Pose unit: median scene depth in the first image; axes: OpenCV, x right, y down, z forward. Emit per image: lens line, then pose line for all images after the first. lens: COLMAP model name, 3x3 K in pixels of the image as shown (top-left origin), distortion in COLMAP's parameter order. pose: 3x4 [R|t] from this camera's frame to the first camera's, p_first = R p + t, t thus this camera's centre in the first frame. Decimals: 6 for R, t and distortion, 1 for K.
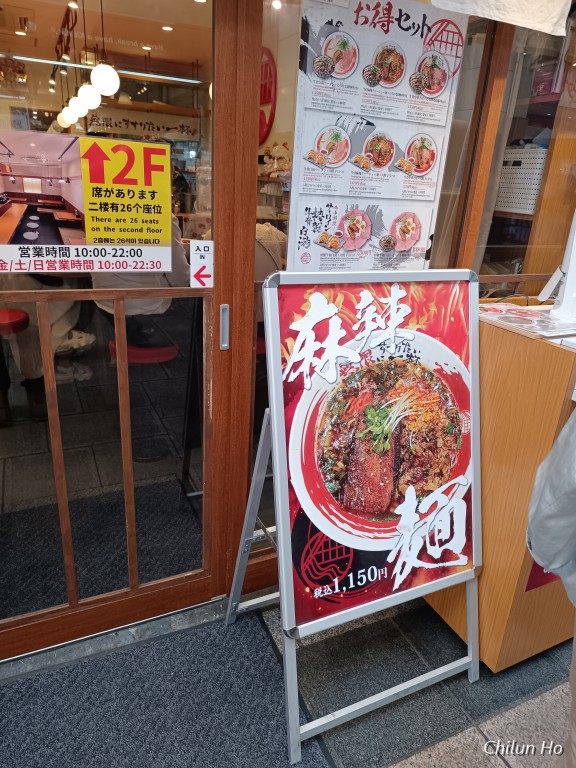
lens RADIAL K [[532.7, 0, 296.3], [0, 532.7, 379.9], [0, 0, 1]] dist [0.035294, -0.008525]
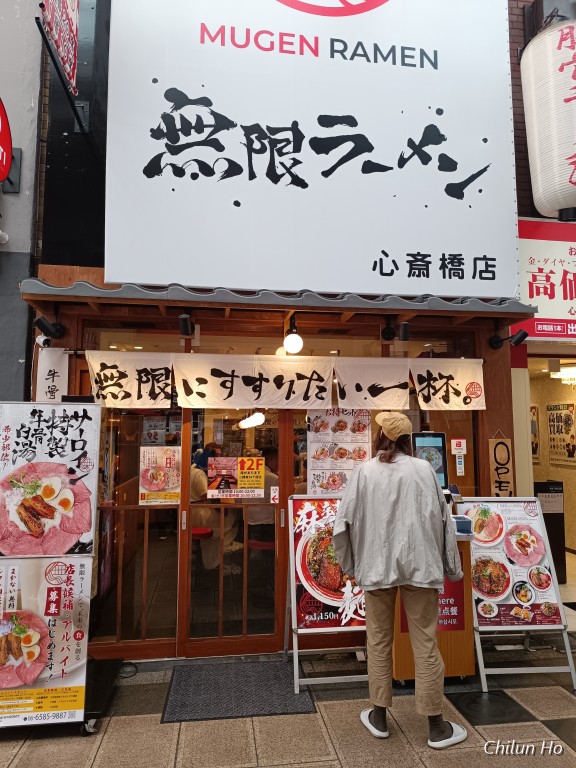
lens RADIAL K [[532.7, 0, 287.4], [0, 532.7, 380.2], [0, 0, 1]] dist [0.035294, -0.008525]
pose [[0.952670, -0.093352, -0.289319, 0.798032], [-0.049756, 0.890975, -0.451318, 0.539572], [0.299908, 0.444353, 0.844160, -1.718385]]
